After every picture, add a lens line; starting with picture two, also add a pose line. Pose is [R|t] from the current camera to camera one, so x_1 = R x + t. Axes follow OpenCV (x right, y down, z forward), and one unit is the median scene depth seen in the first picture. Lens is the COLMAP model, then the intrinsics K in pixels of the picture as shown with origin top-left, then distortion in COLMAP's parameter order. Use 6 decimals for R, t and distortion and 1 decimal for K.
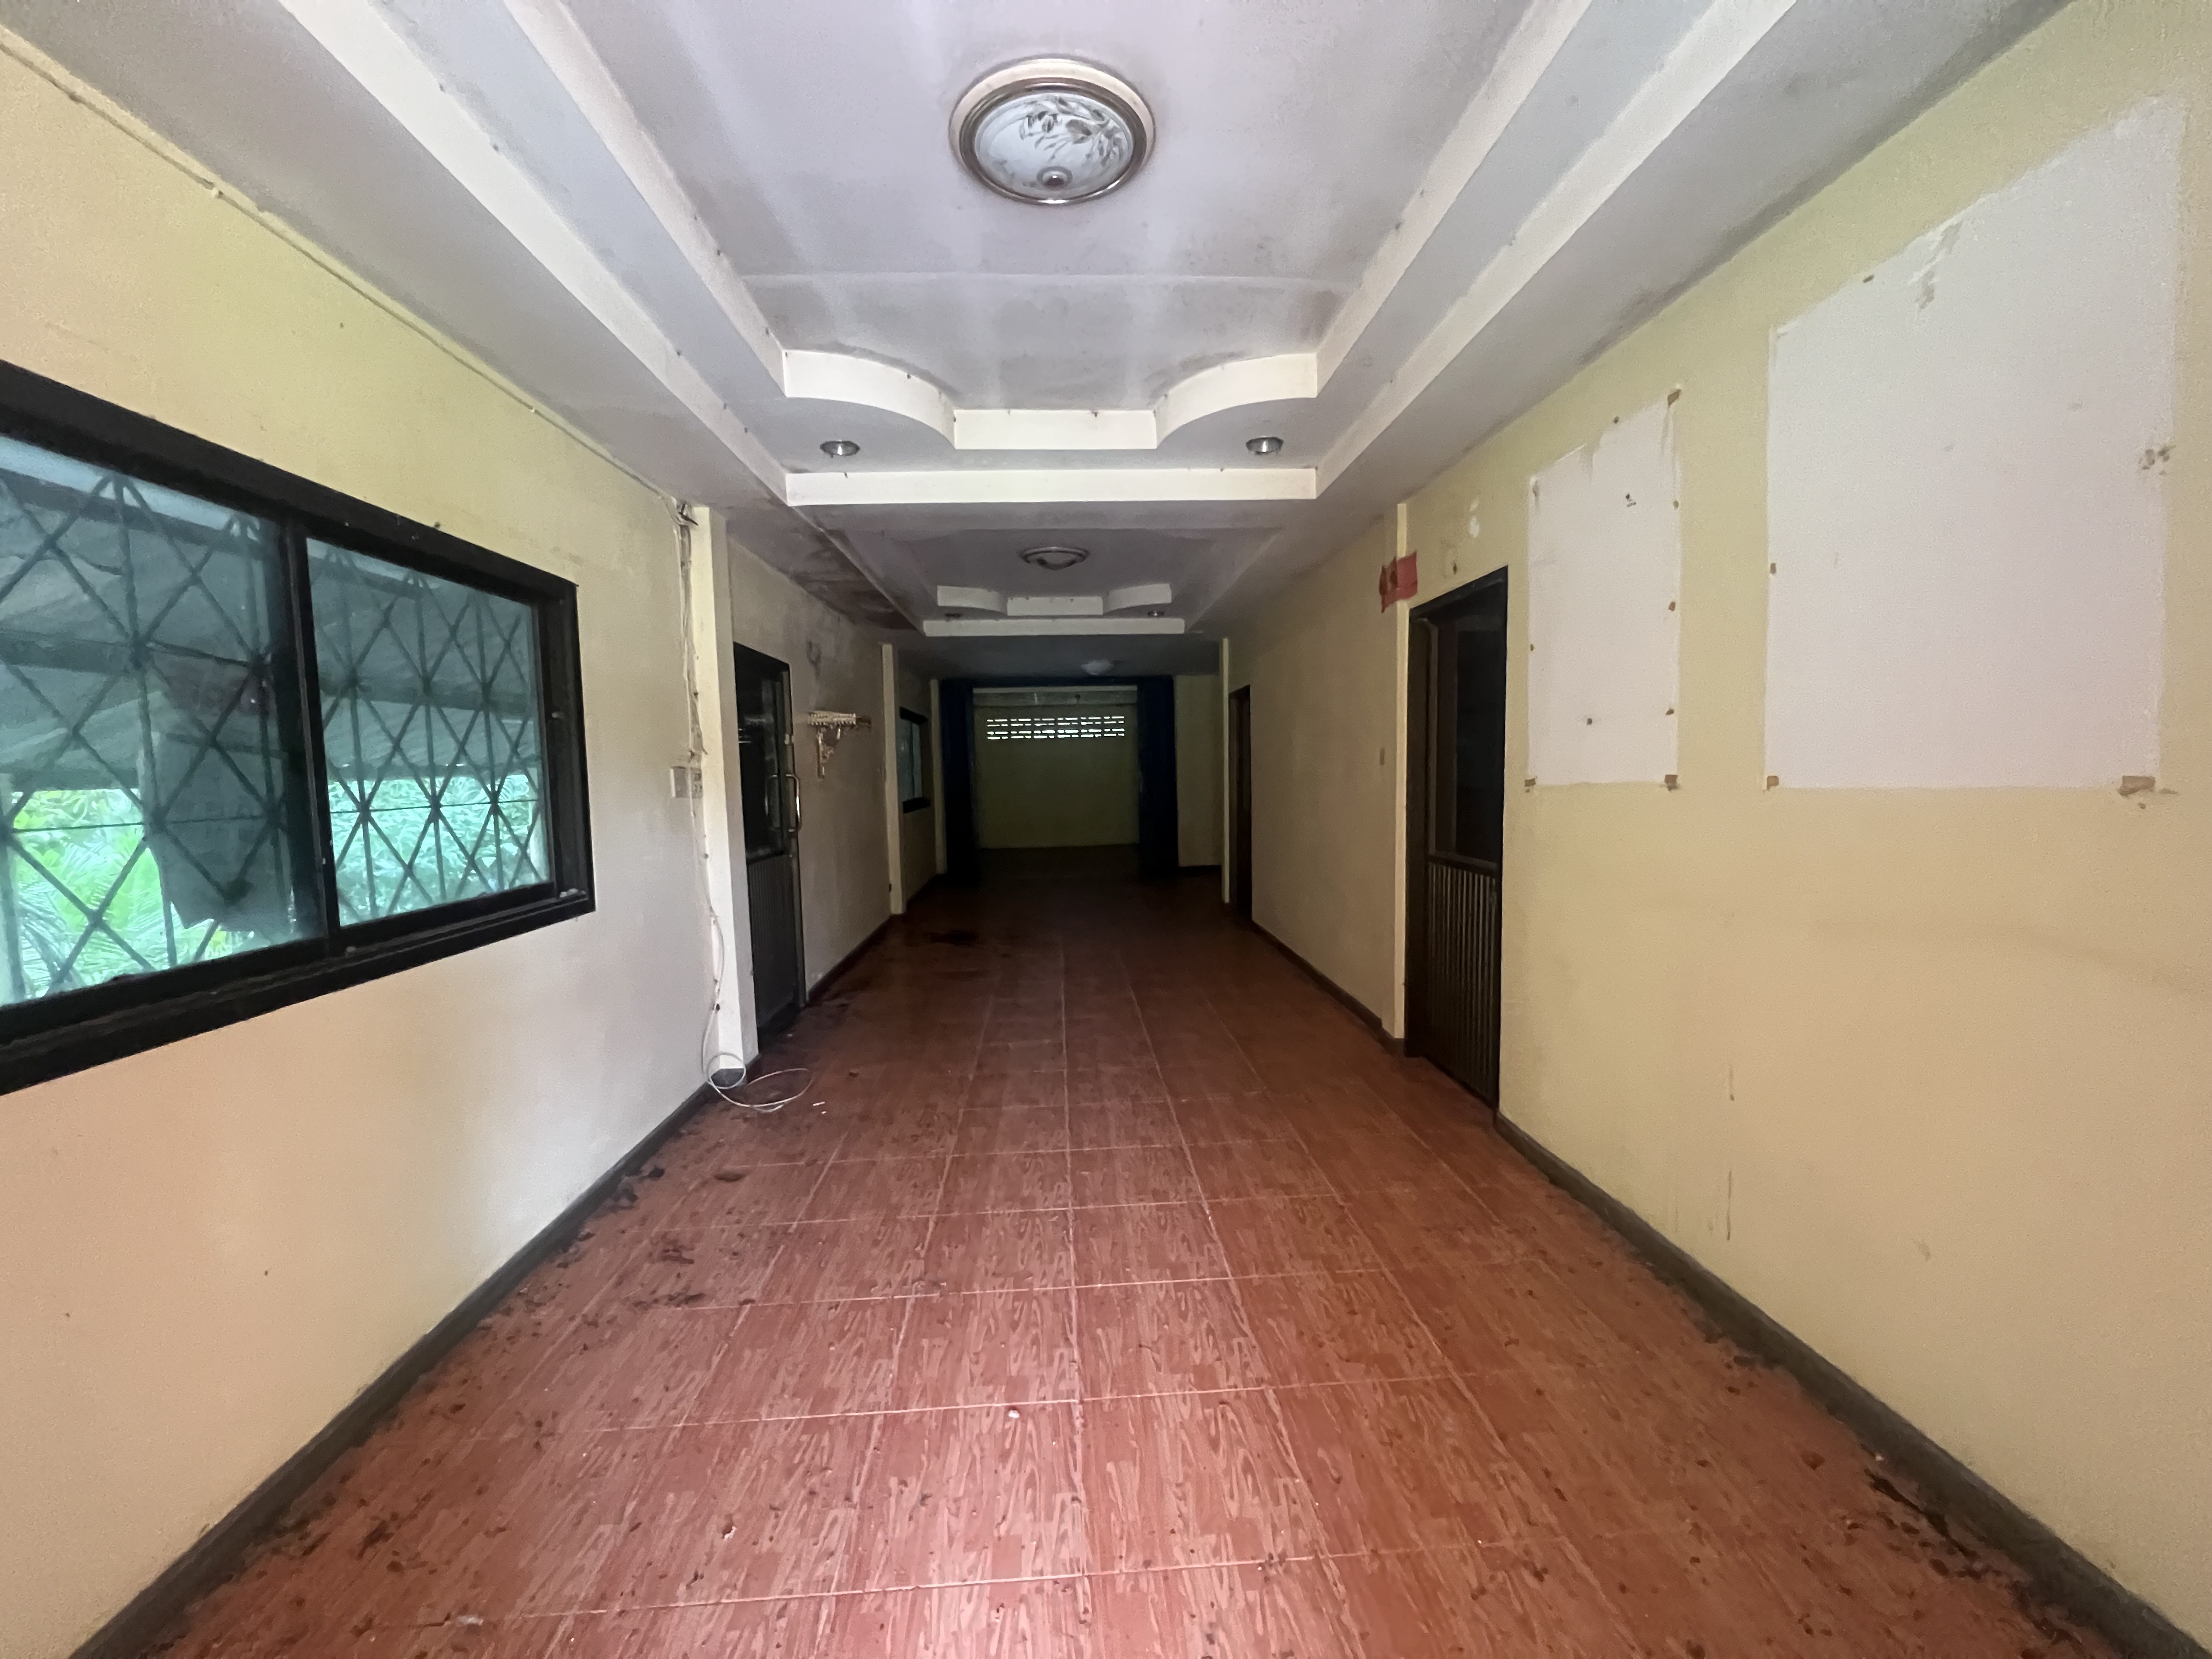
lens RADIAL K [[879.6, 0, 1107.4], [0, 879.6, 831.9], [0, 0, 1]] dist [-0.002406, 0.000042]
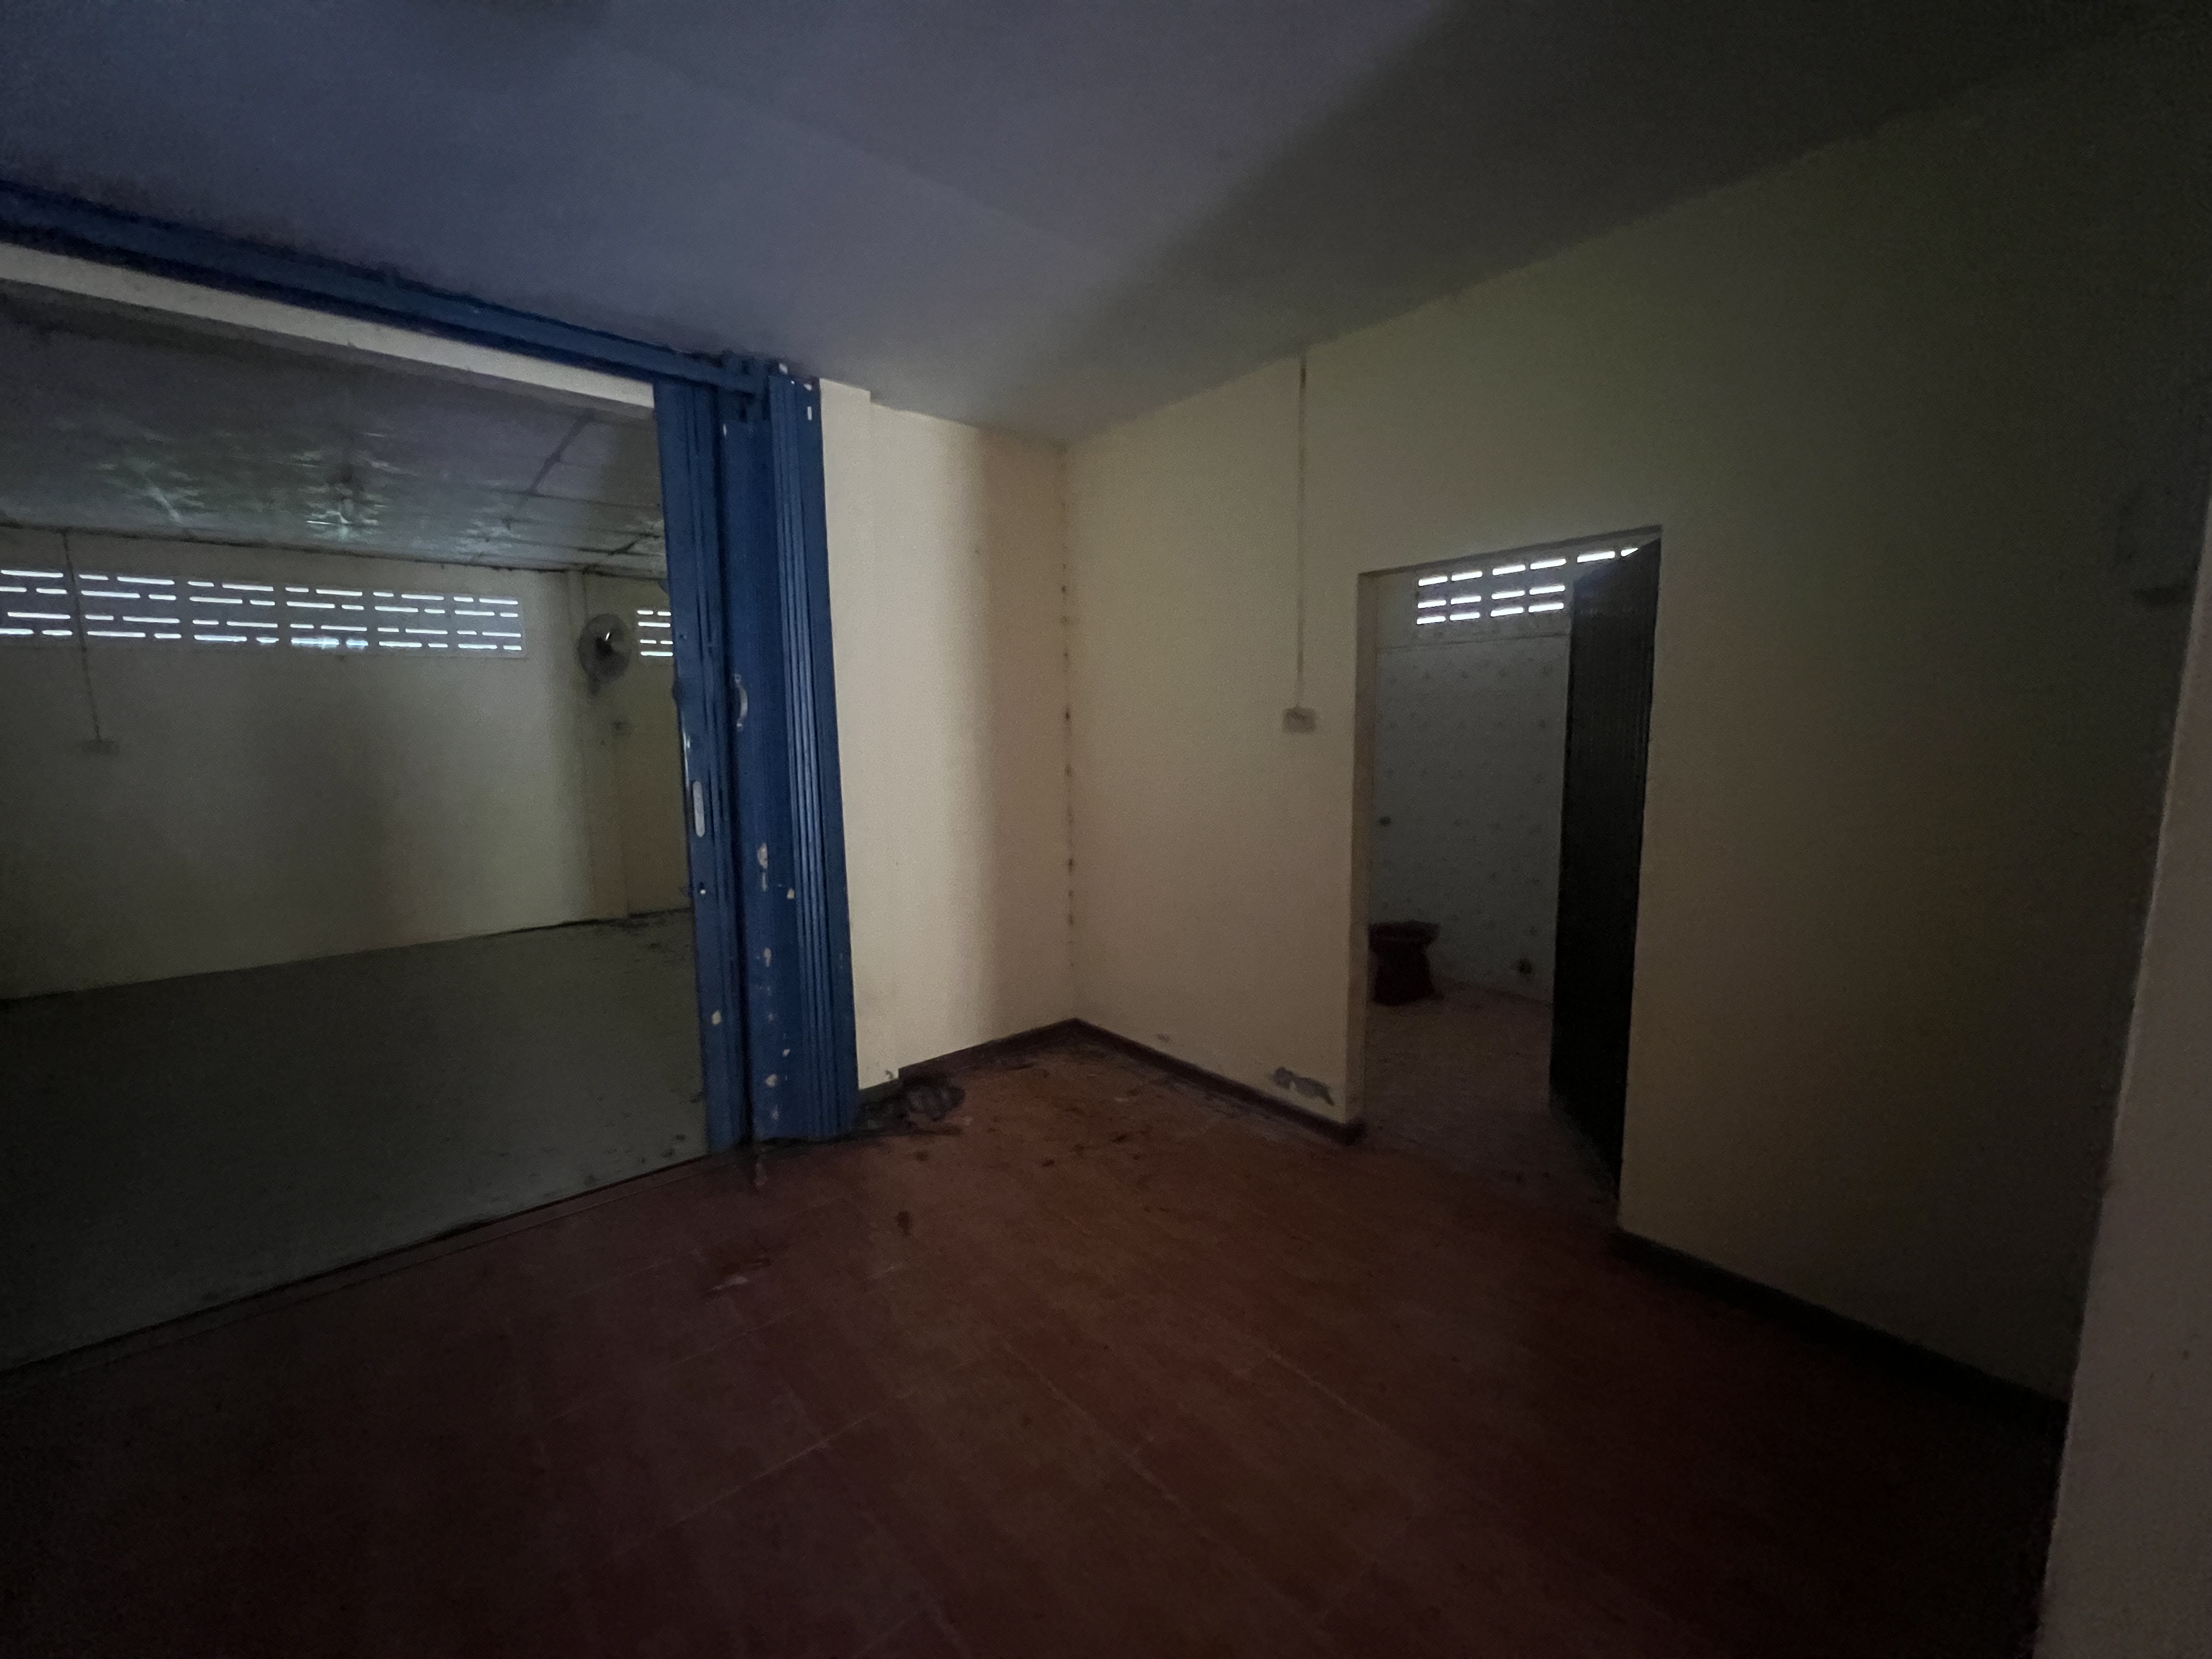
lens RADIAL K [[879.6, 0, 1102.4], [0, 879.6, 833.8], [0, 0, 1]] dist [-0.002406, 0.000042]
pose [[0.764398, -0.062202, 0.641737, -0.015298], [0.037312, 0.997935, 0.052284, -0.015711], [-0.643664, -0.016022, 0.765141, 0.211079]]
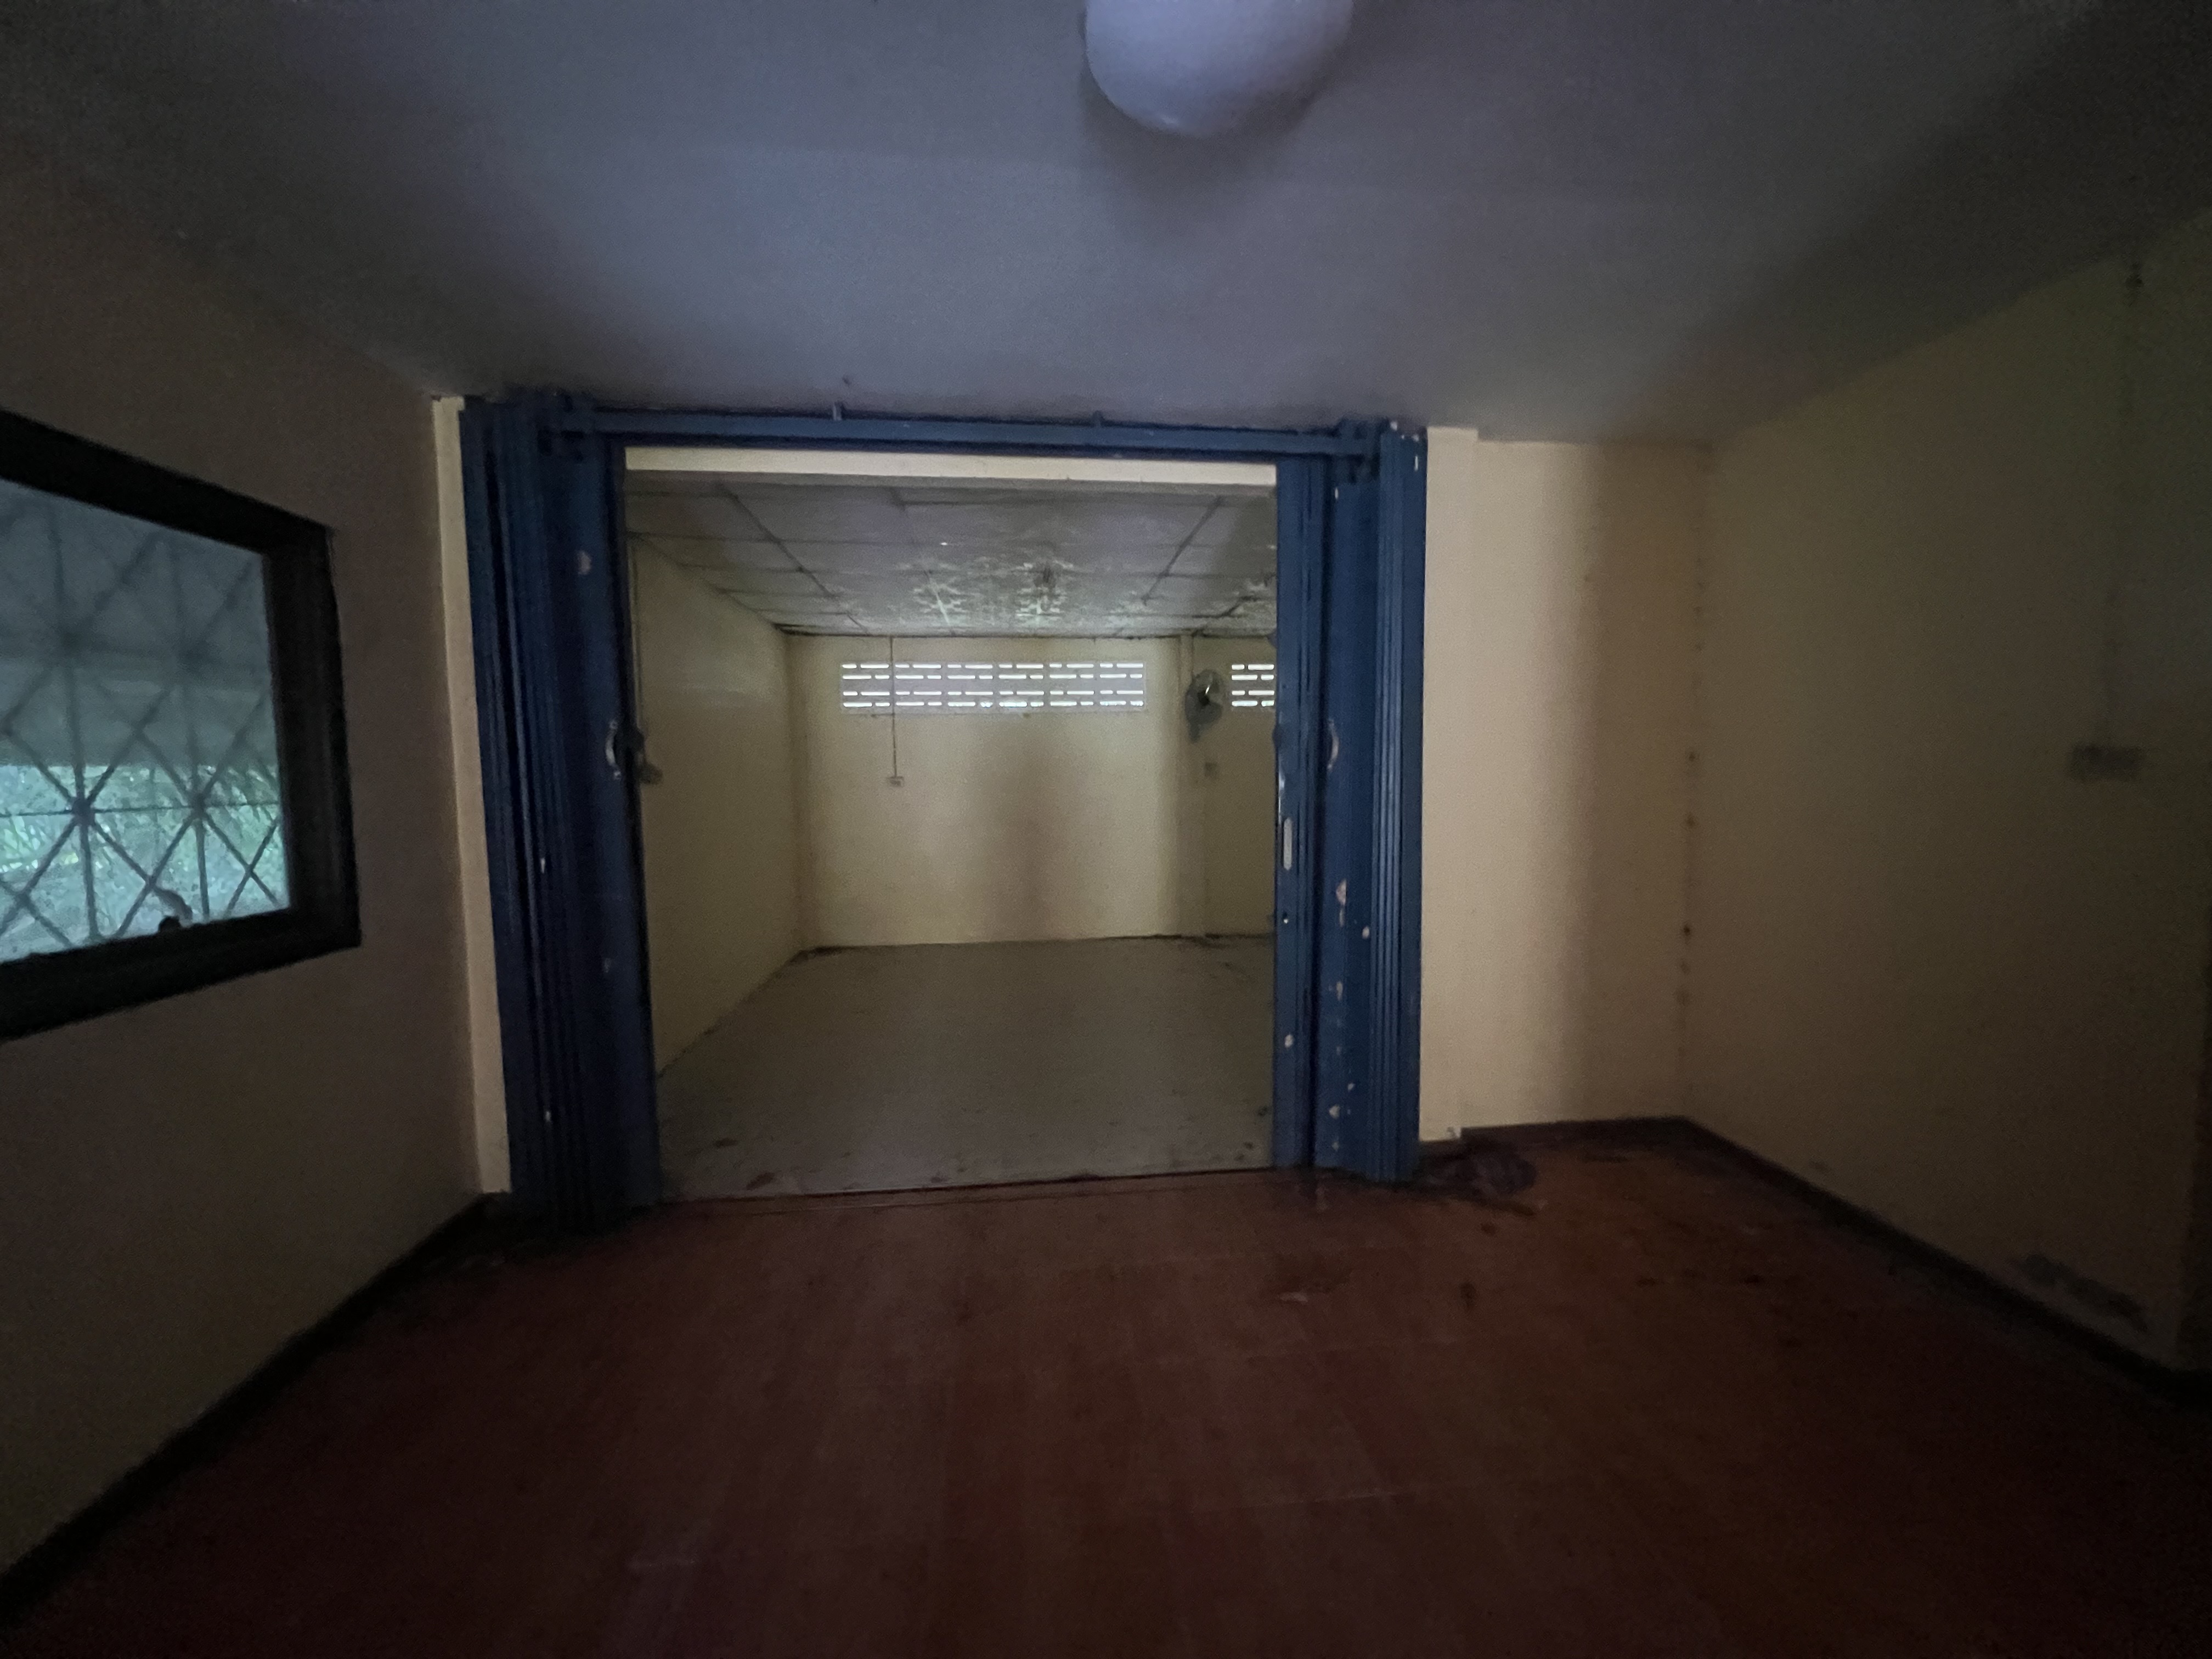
lens RADIAL K [[879.6, 0, 1098.6], [0, 879.6, 835.5], [0, 0, 1]] dist [-0.002406, 0.000042]
pose [[0.994942, 0.011321, 0.099807, -0.019728], [-0.011278, 0.999936, -0.000996, -0.015721], [-0.099812, -0.000134, 0.995006, 0.211838]]
